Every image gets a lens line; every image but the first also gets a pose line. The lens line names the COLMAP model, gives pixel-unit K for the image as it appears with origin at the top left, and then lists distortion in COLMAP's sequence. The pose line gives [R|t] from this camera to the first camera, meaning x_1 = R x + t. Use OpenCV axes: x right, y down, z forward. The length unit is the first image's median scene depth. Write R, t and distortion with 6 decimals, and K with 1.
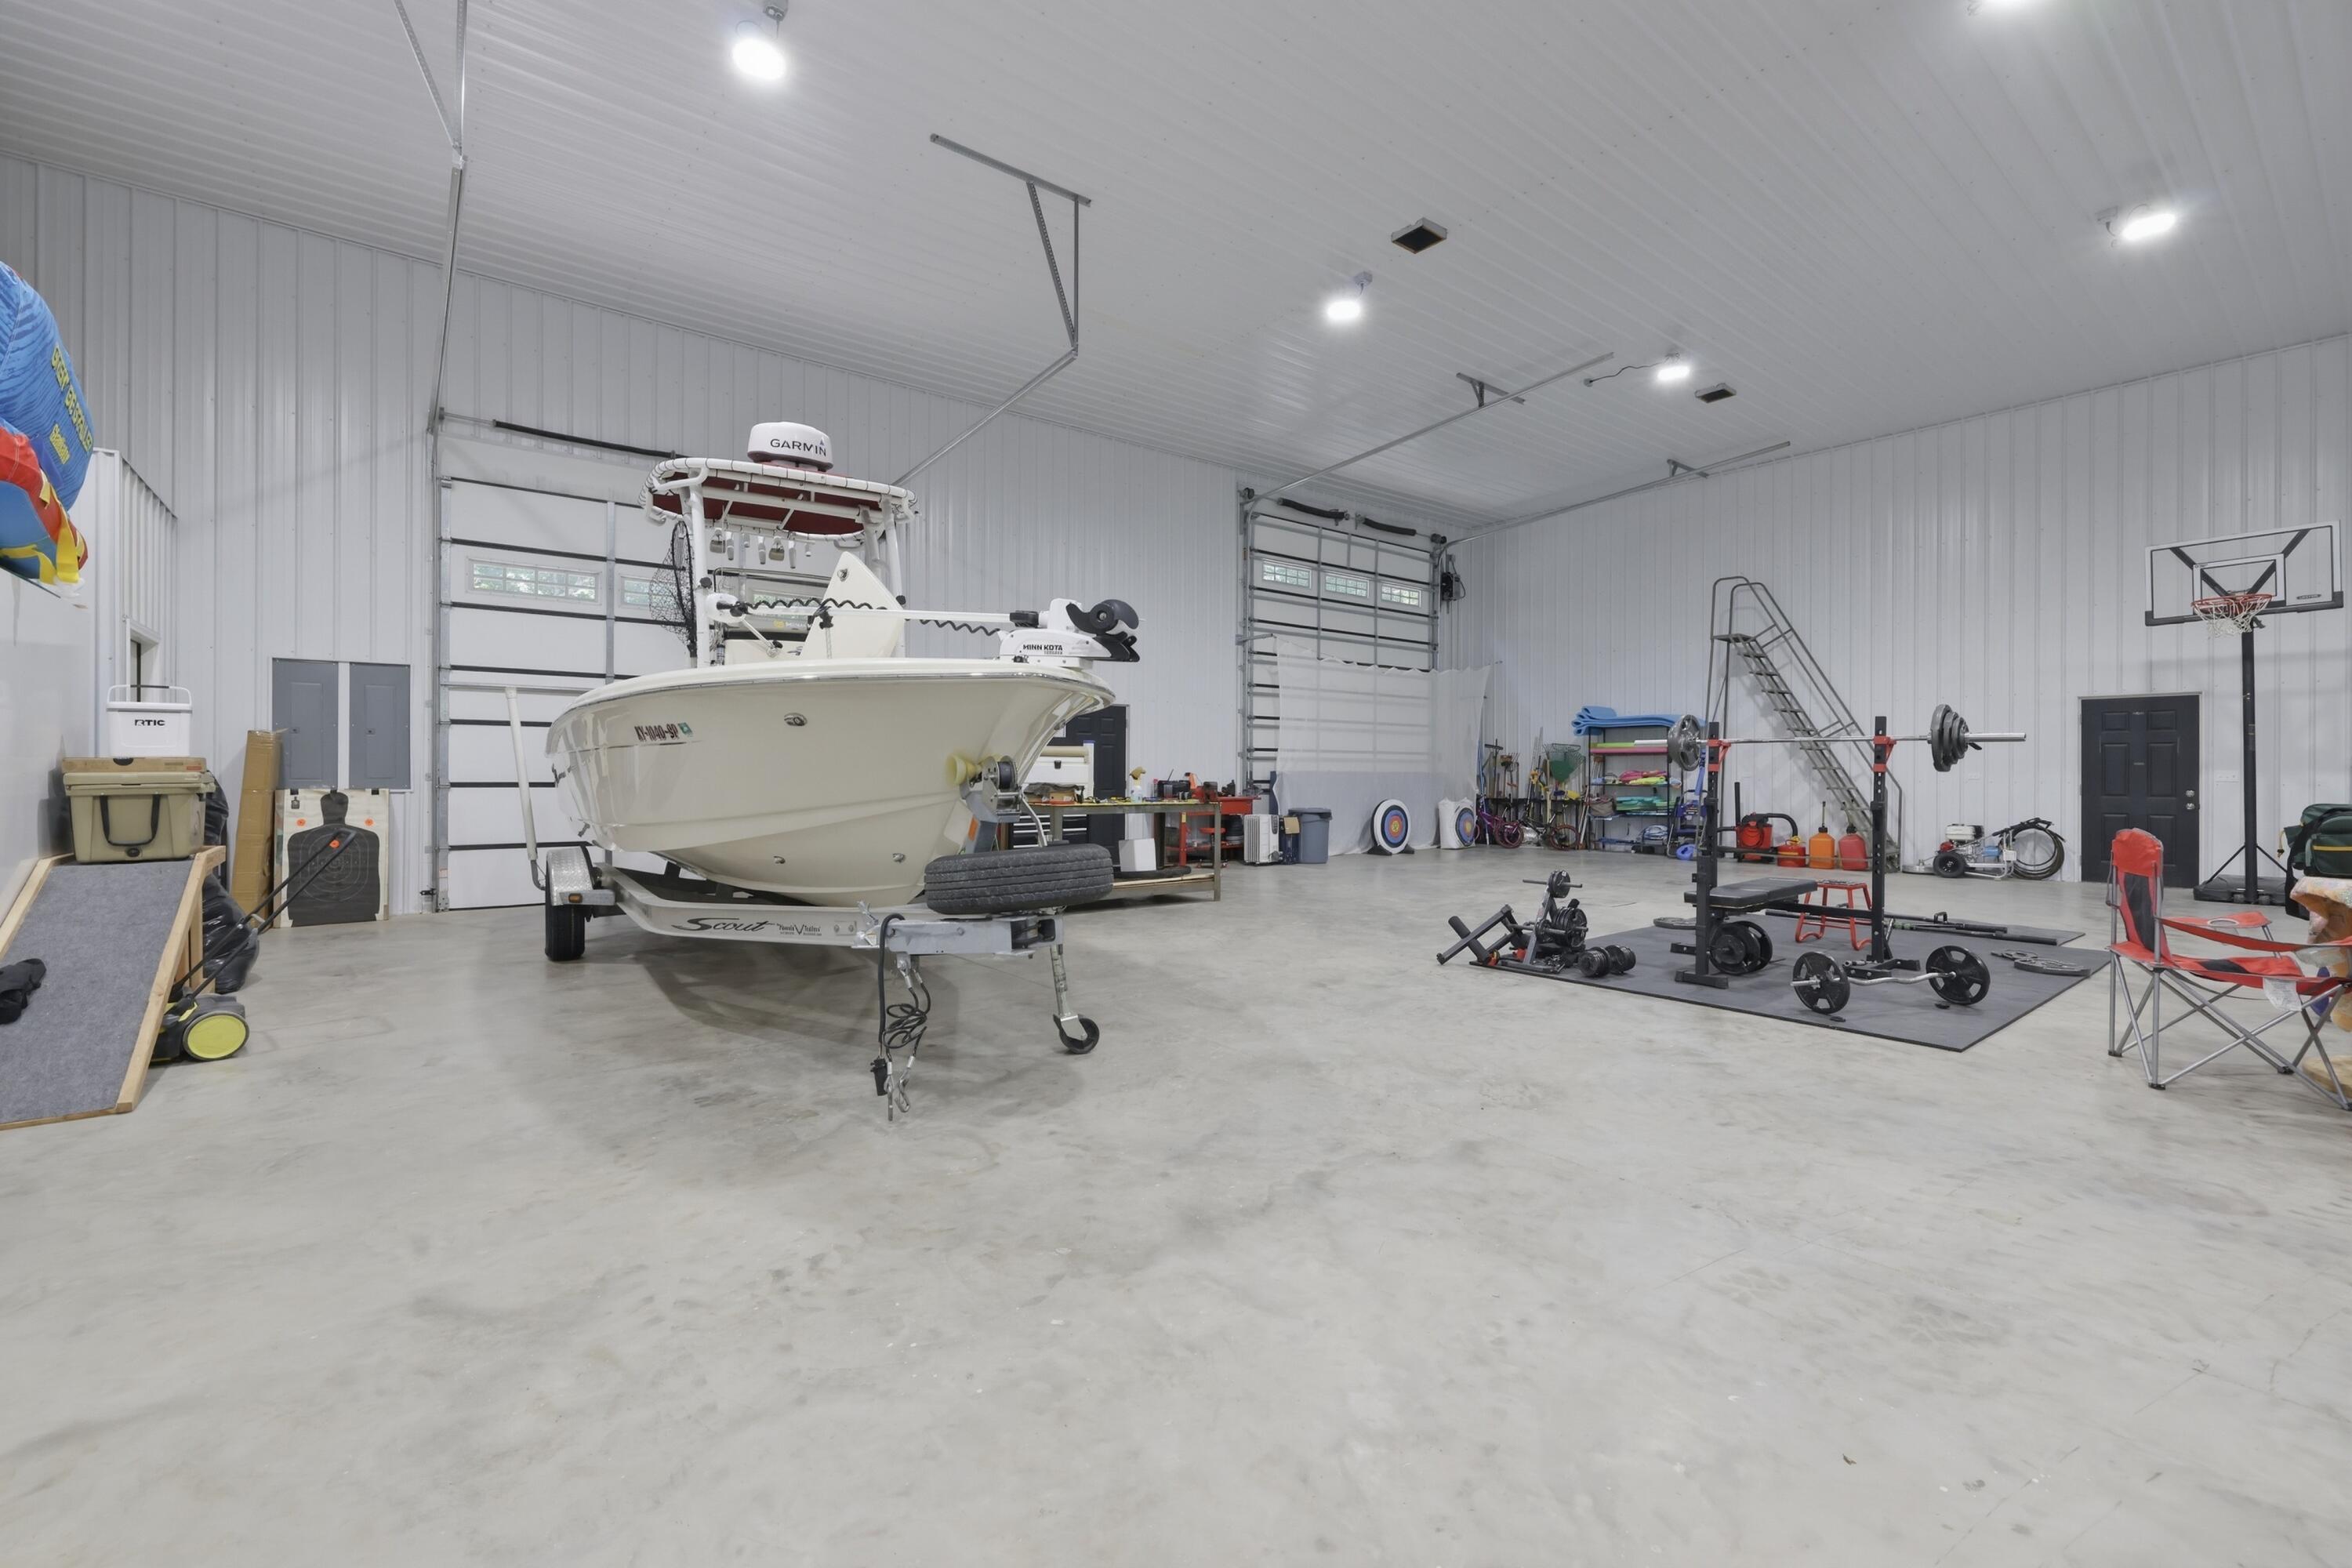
lens RADIAL K [[995.5, 0, 1176.0], [0, 995.5, 784.0], [0, 0, 1]] dist [0.001114, -0.000042]
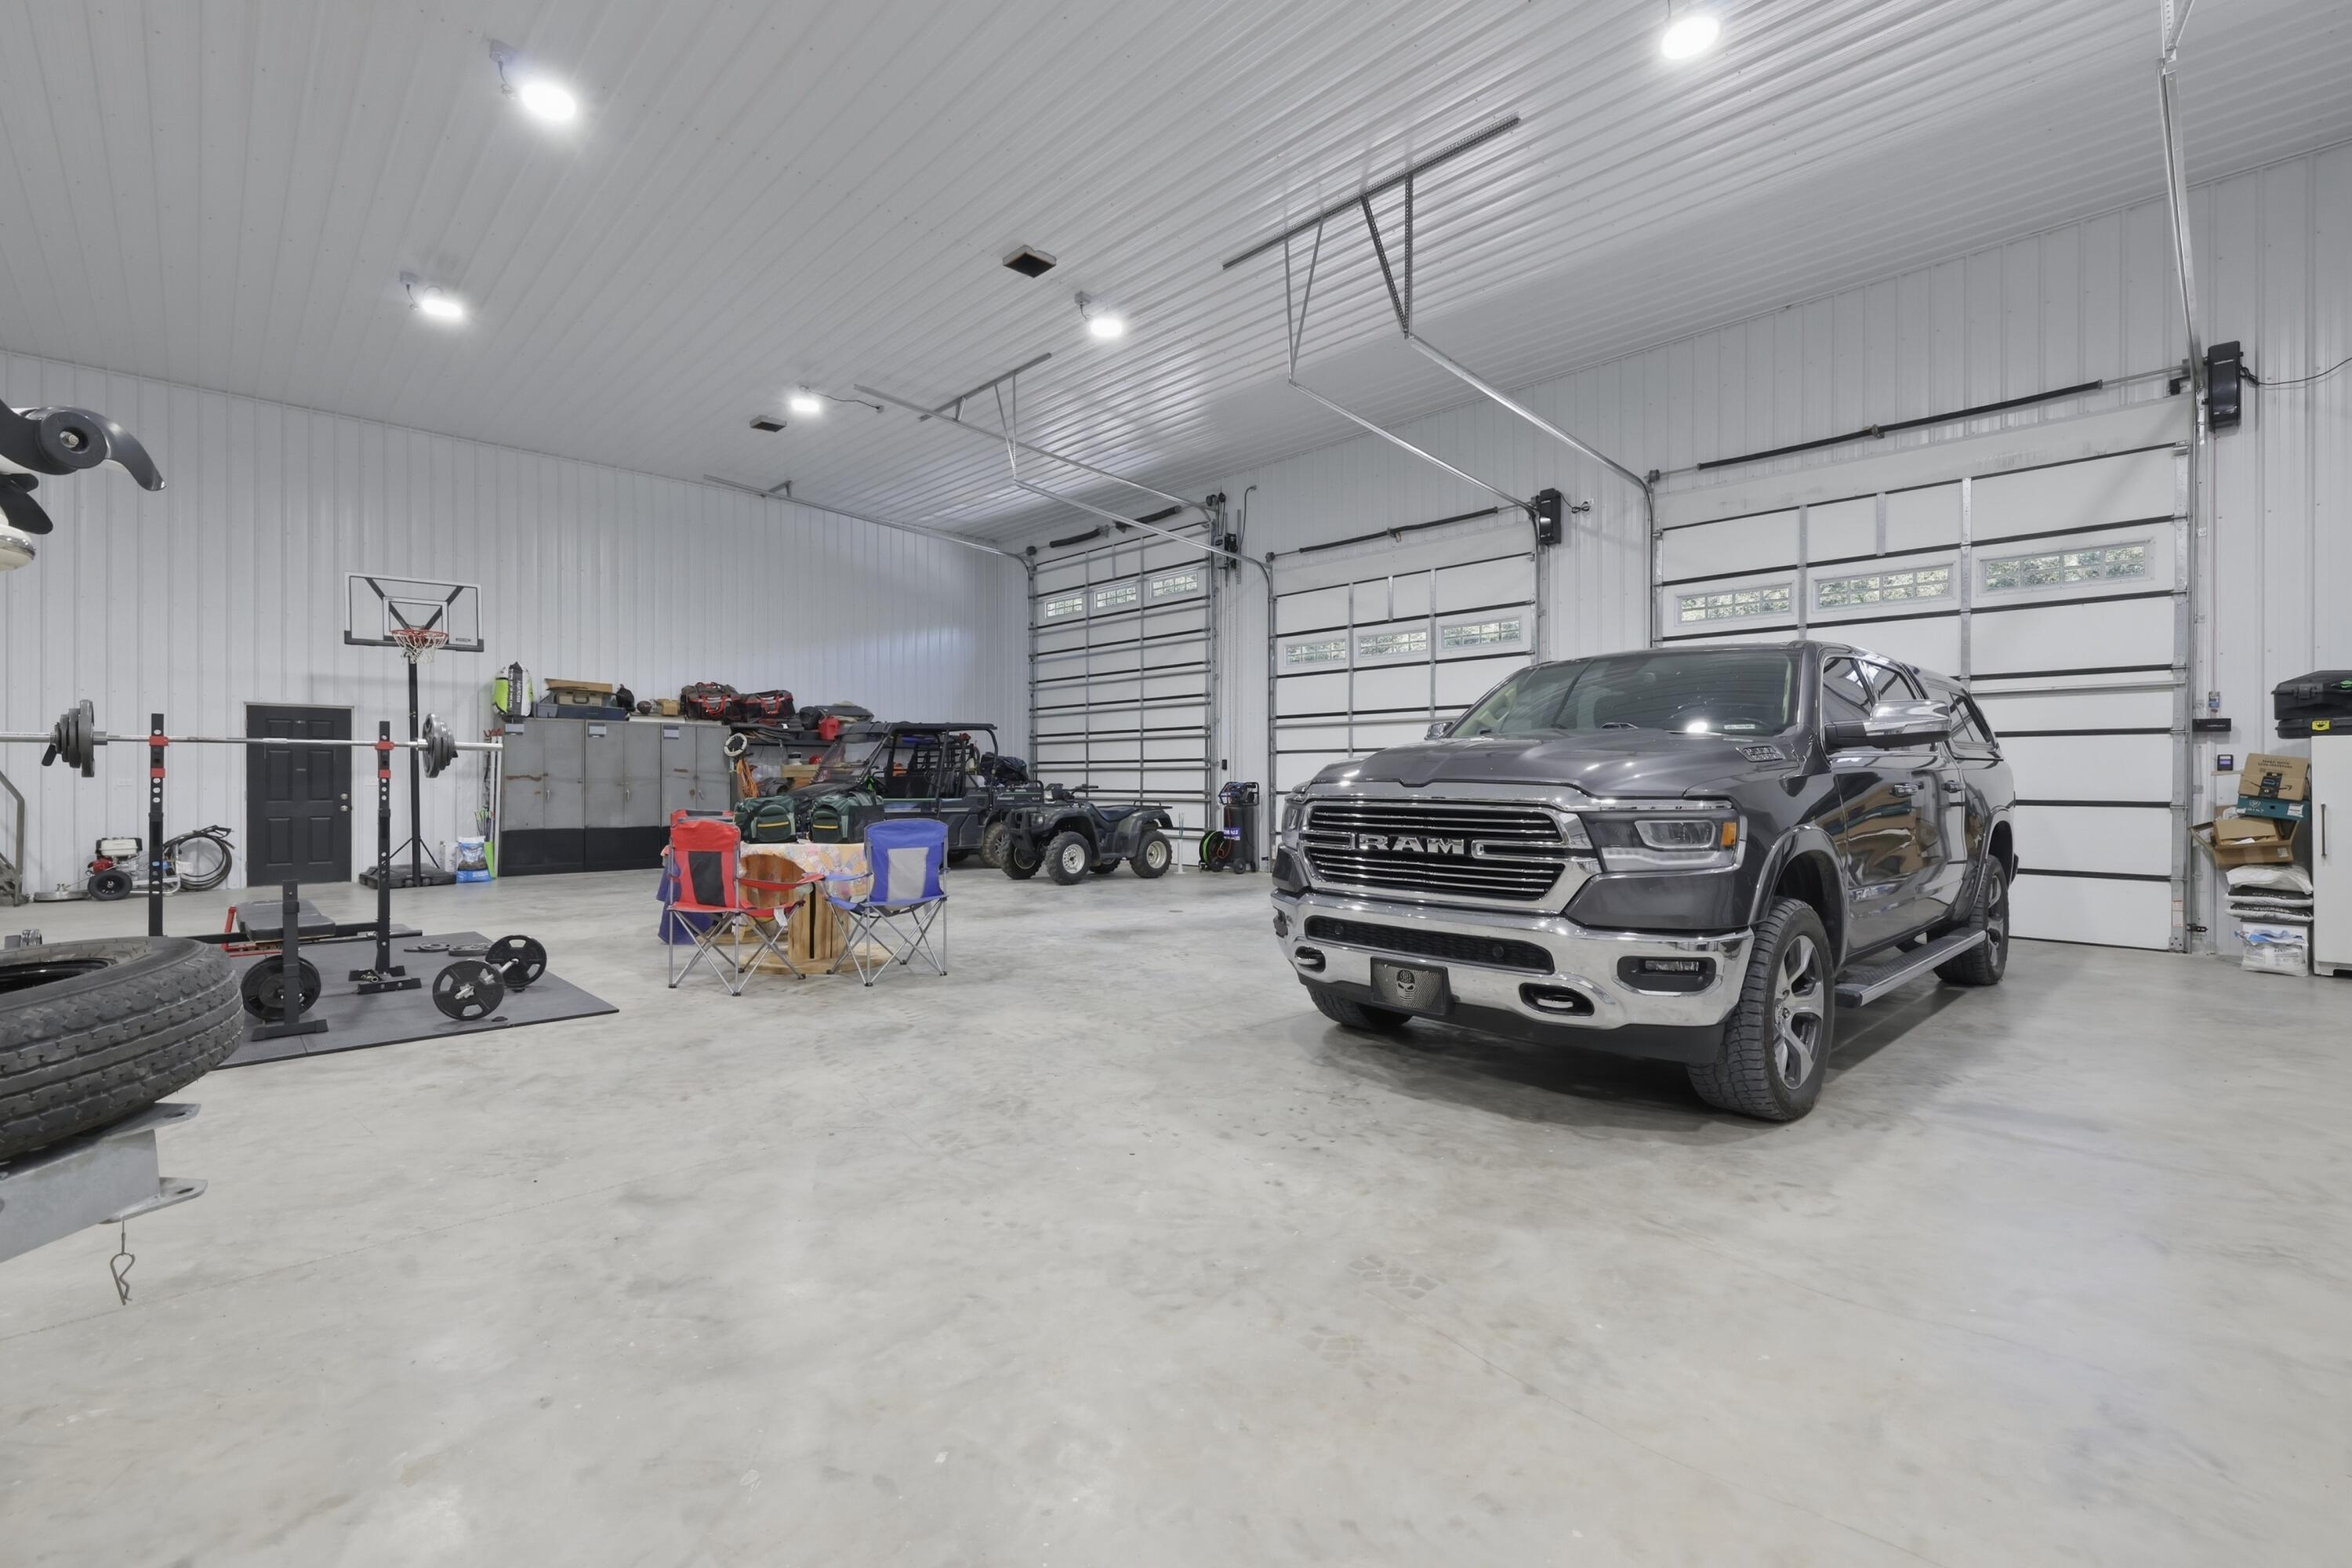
lens RADIAL K [[1014.0, 0, 1176.0], [0, 1014.0, 784.0], [0, 0, 1]] dist [-0.001287, 0.000214]
pose [[-0.099008, -0.006522, 0.995065, -0.437716], [0.011573, 0.999903, 0.007705, -0.005605], [-0.995019, 0.012279, -0.098922, 0.405075]]
